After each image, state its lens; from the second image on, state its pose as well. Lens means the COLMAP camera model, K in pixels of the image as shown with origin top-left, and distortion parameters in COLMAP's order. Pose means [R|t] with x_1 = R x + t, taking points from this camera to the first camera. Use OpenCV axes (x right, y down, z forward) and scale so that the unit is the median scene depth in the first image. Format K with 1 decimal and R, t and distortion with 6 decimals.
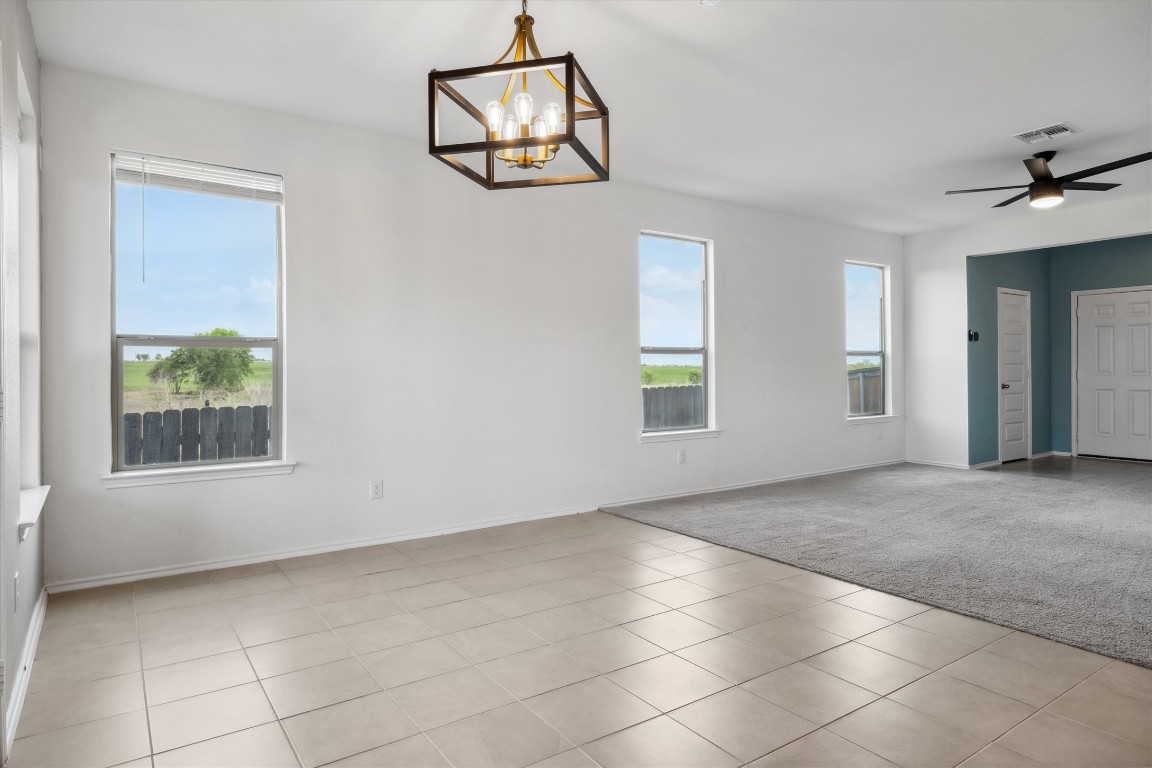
lens RADIAL K [[676.9, 0, 569.7], [0, 676.9, 359.5], [0, 0, 1]] dist [0.004025, 0.000184]
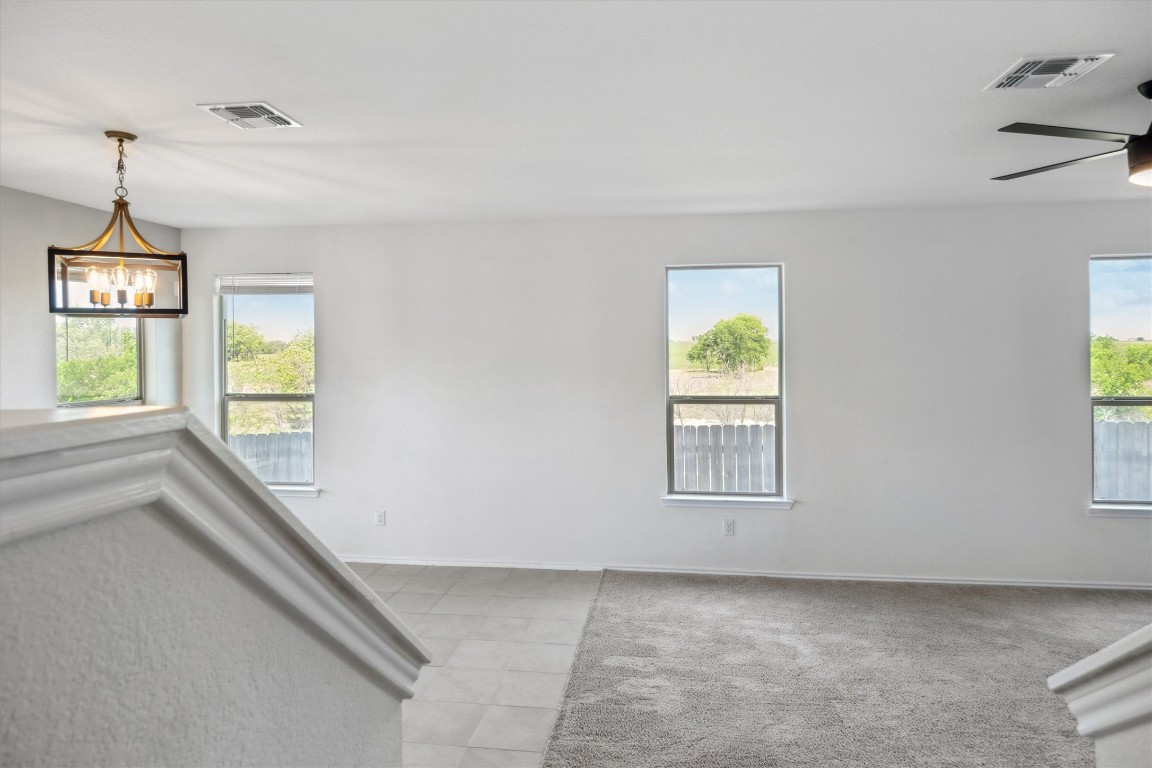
lens RADIAL K [[666.4, 0, 576.1], [0, 666.4, 349.1], [0, 0, 1]] dist [0.001556, 0.000212]
pose [[0.740047, -0.002201, -0.672552, 0.561685], [0.011828, 0.999883, 0.009742, -0.085838], [0.672451, -0.015164, 0.739986, 0.250980]]
